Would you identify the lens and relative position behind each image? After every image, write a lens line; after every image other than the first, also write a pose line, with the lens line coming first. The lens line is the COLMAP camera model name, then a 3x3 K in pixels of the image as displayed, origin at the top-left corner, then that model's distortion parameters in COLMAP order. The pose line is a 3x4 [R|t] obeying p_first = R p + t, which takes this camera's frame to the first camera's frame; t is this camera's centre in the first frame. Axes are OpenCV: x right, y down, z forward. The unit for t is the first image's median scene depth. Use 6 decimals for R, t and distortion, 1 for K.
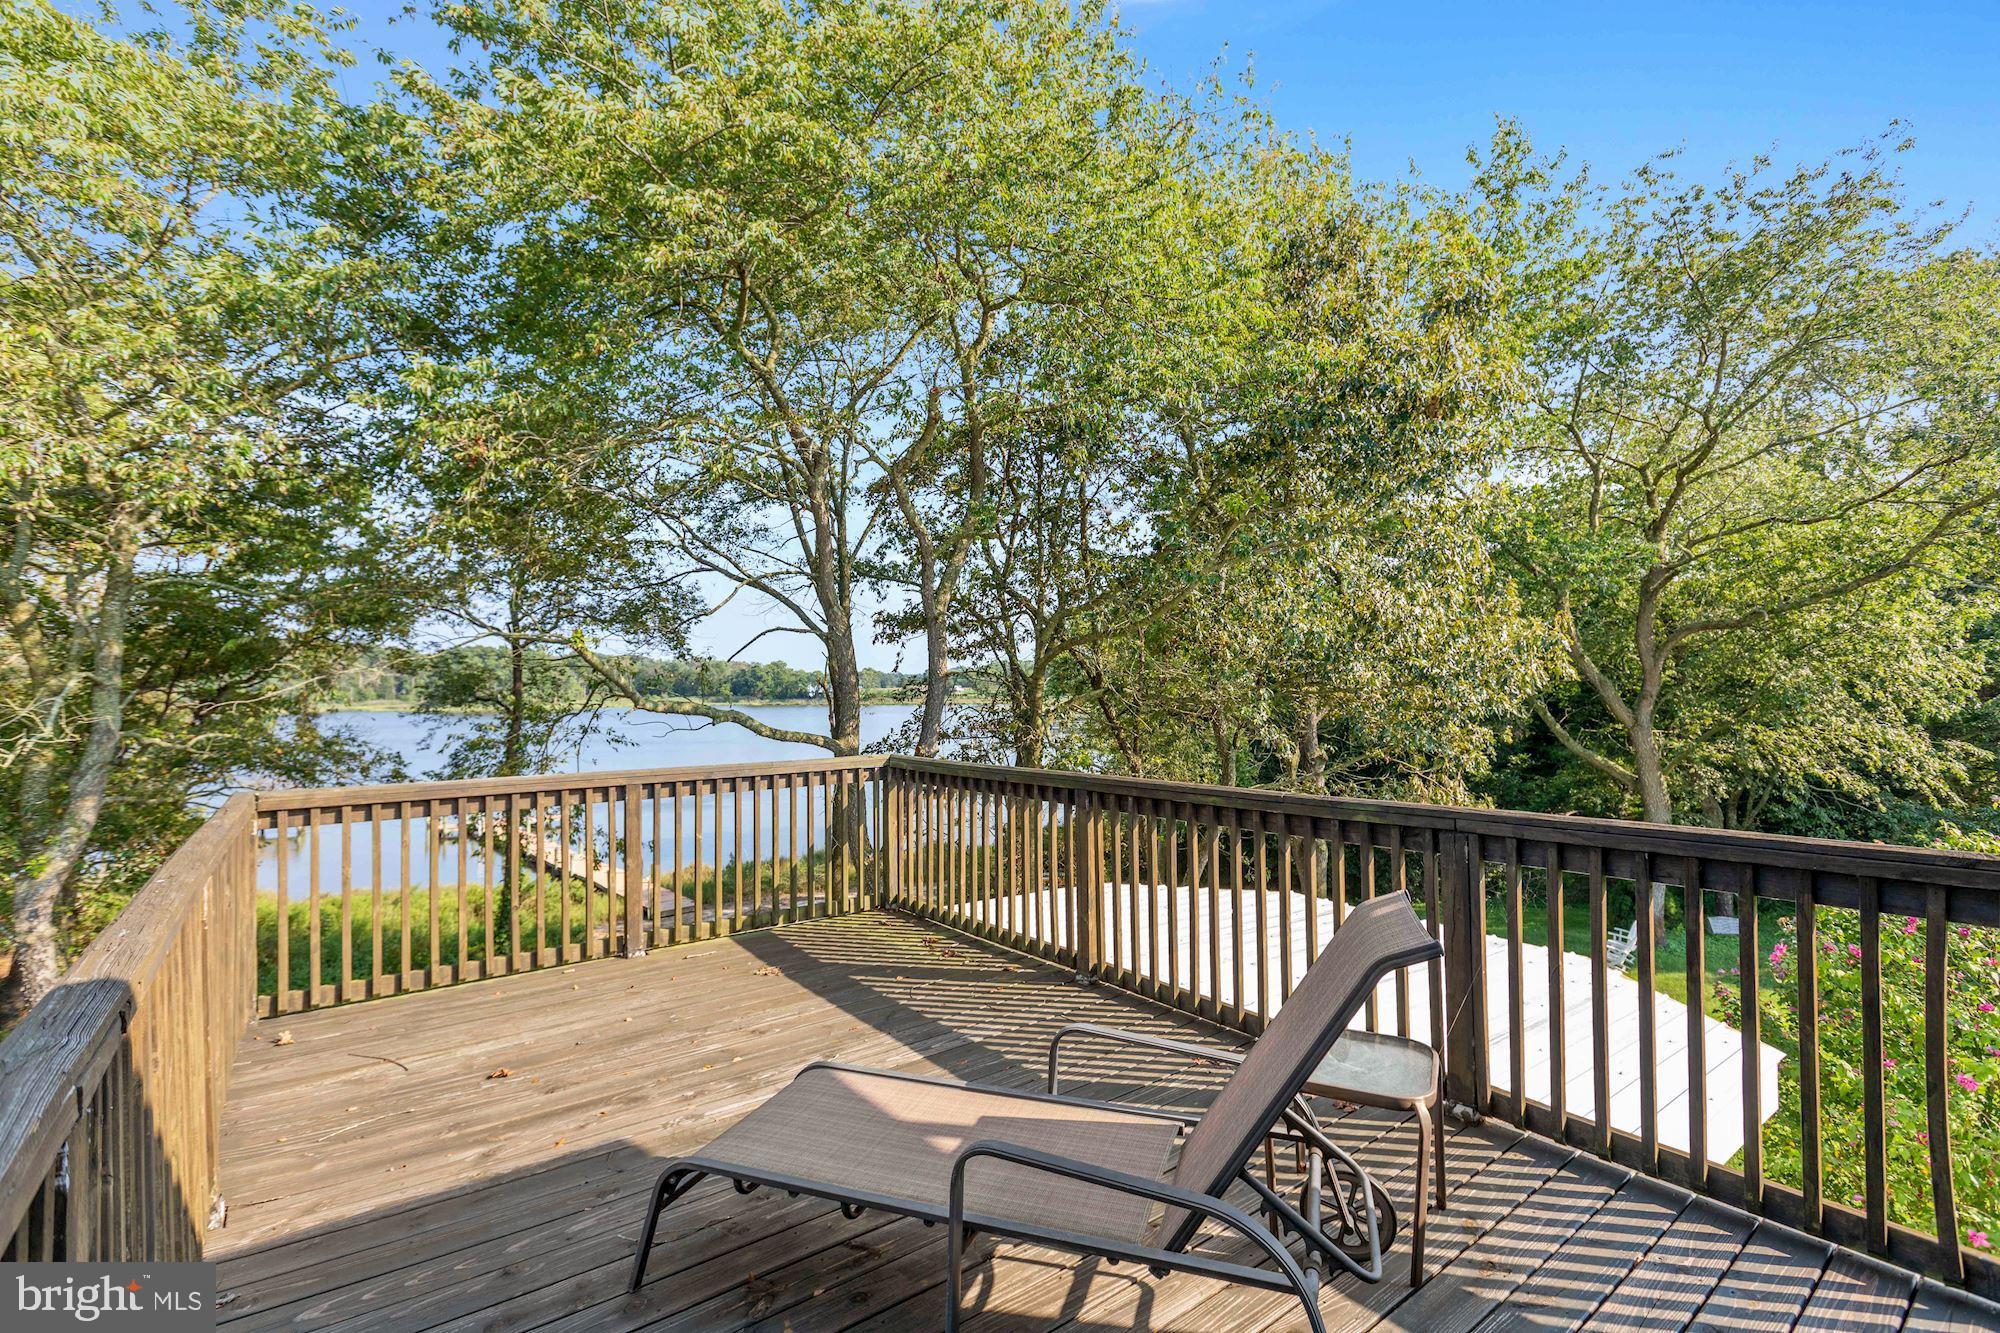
lens RADIAL K [[902.2, 0, 995.5], [0, 902.2, 671.7], [0, 0, 1]] dist [-0.000292, 0.000464]
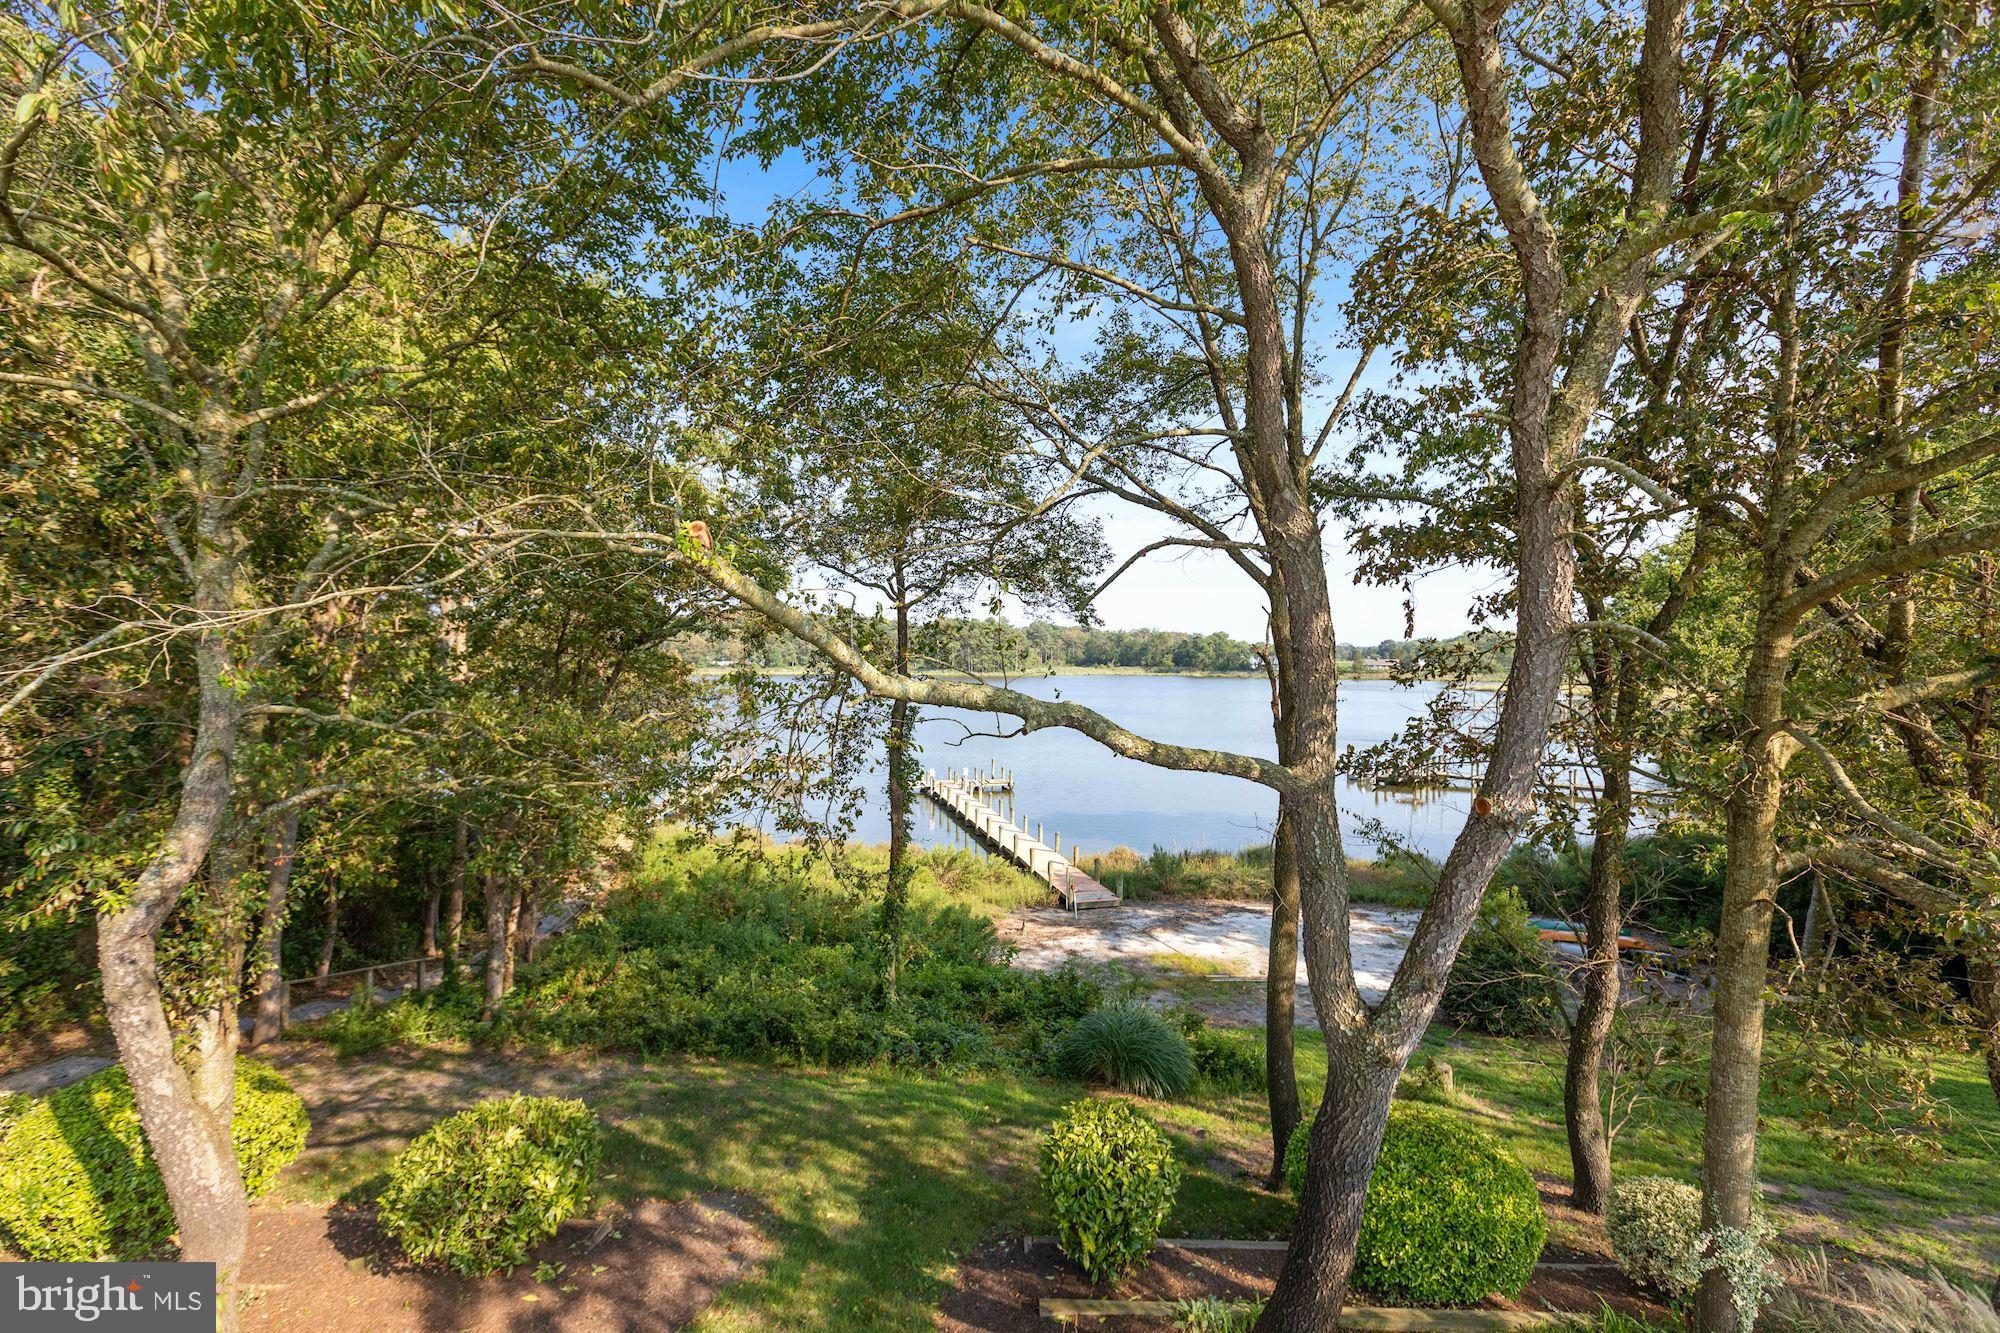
lens RADIAL K [[902.2, 0, 991.2], [0, 902.2, 662.2], [0, 0, 1]] dist [-0.000292, 0.000464]
pose [[0.883838, 0.014056, -0.467582, -0.054624], [-0.004192, 0.999746, 0.022129, 0.005298], [0.467775, -0.017599, 0.883673, 0.299716]]
